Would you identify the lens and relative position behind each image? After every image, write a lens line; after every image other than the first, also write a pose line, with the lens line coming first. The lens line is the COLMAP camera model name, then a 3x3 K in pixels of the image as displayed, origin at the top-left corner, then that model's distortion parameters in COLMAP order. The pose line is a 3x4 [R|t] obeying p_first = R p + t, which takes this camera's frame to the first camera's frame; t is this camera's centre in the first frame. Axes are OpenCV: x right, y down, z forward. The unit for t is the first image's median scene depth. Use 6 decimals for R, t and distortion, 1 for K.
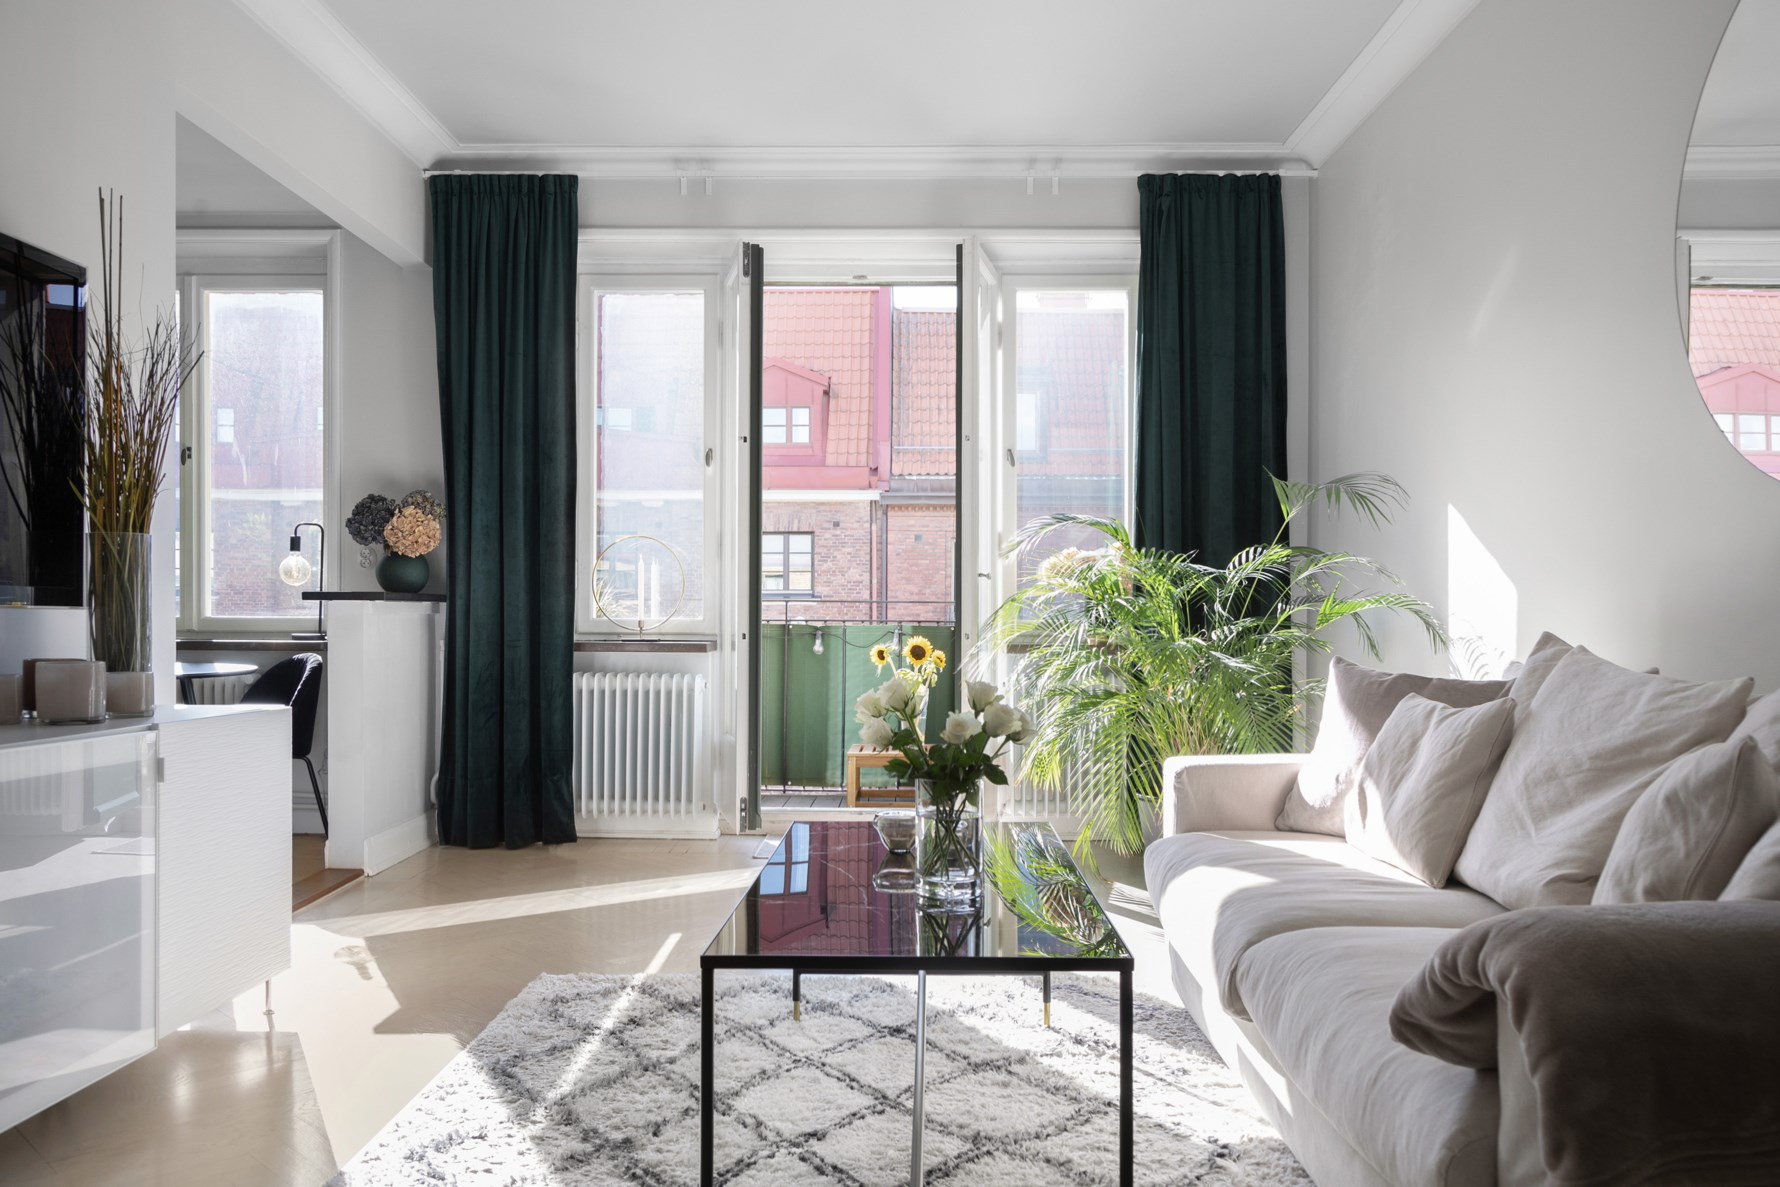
lens RADIAL K [[1336.0, 0, 839.3], [0, 1336.0, 618.0], [0, 0, 1]] dist [-0.008854, -0.004197]
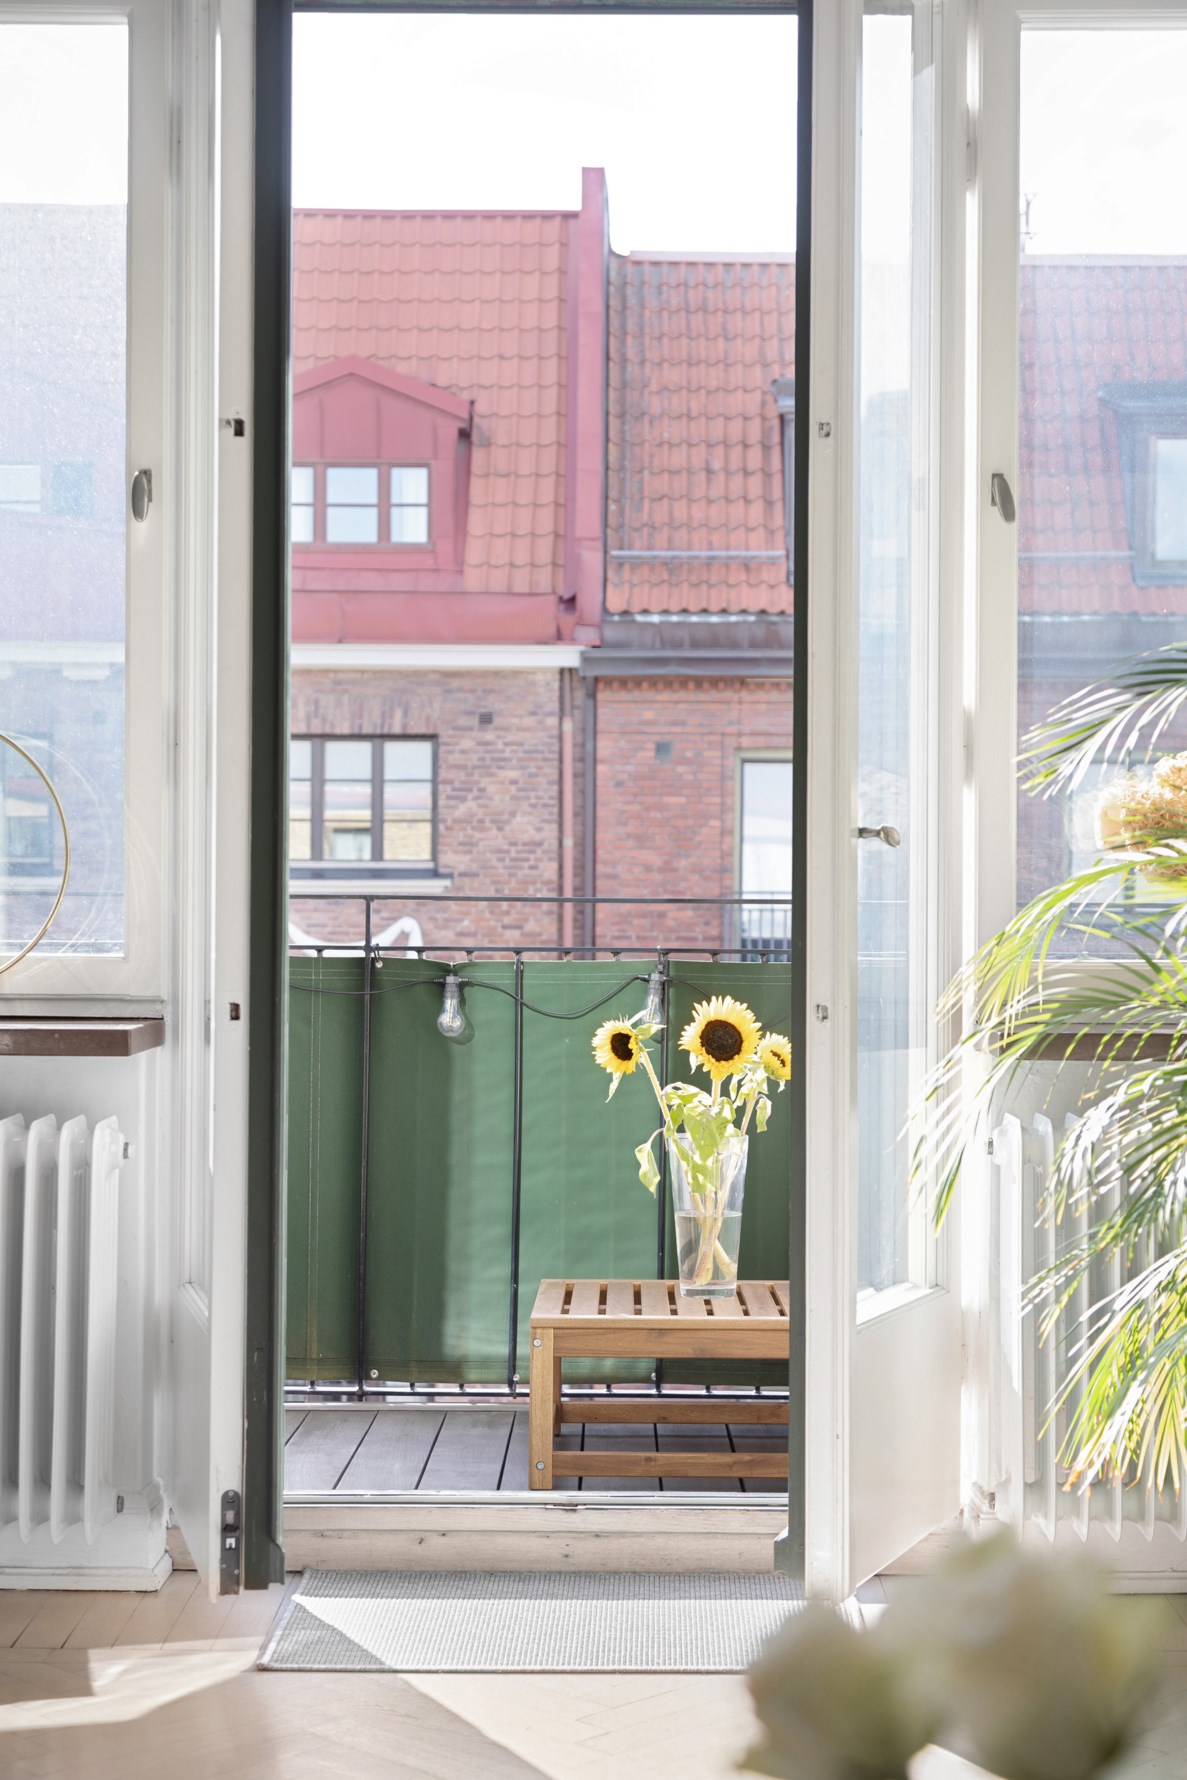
lens RADIAL K [[2842.2, 0, 520.8], [0, 2842.2, 930.5], [0, 0, 1]] dist [0.026425, 0.071706]
pose [[0.999945, 0.001433, 0.010428, -0.005336], [-0.001471, 0.999992, 0.003683, -0.008340], [-0.010422, -0.003698, 0.999939, 0.240730]]
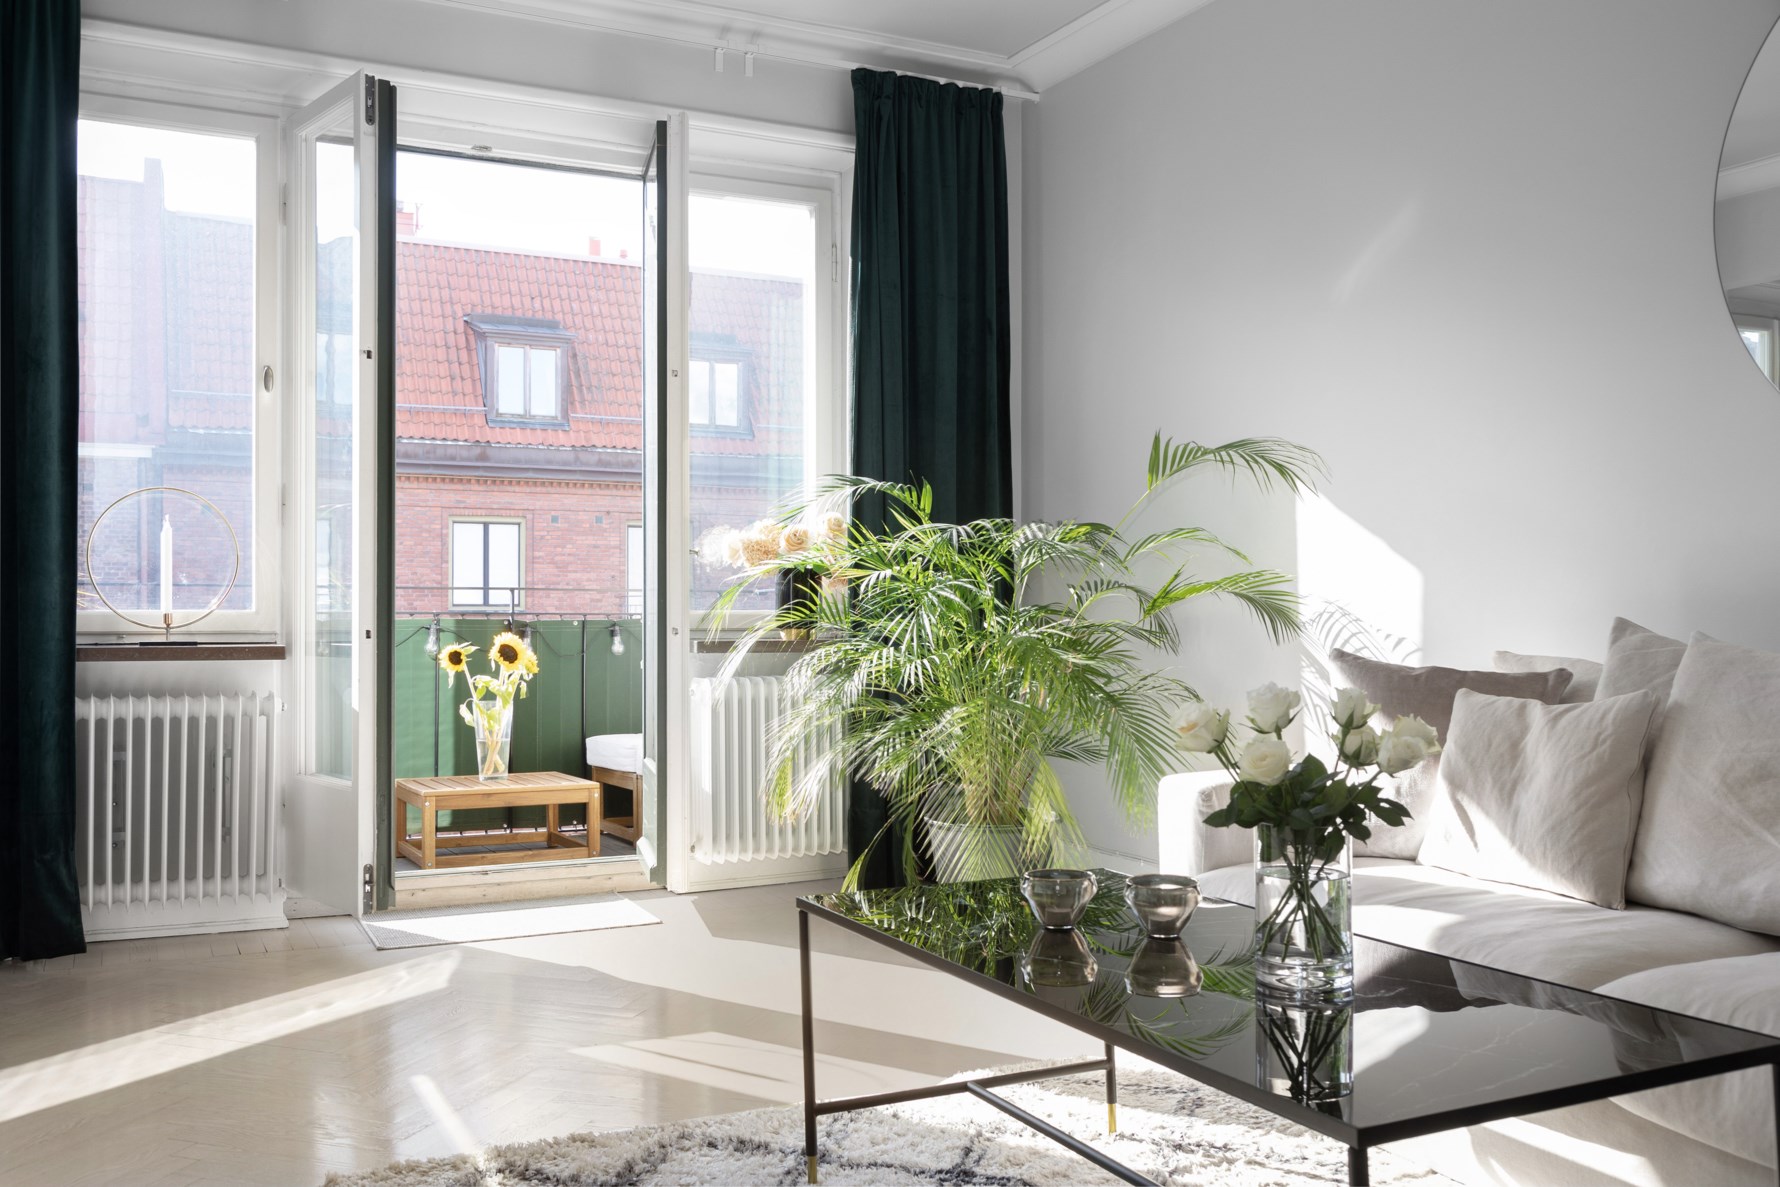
lens RADIAL K [[1565.8, 0, 890.1], [0, 1565.8, 600.4], [0, 0, 1]] dist [-0.006946, -0.011846]
pose [[0.885060, -0.000972, 0.465476, -0.181067], [0.003975, 0.999977, -0.005471, 0.001069], [-0.465460, 0.006692, 0.885043, 0.123525]]
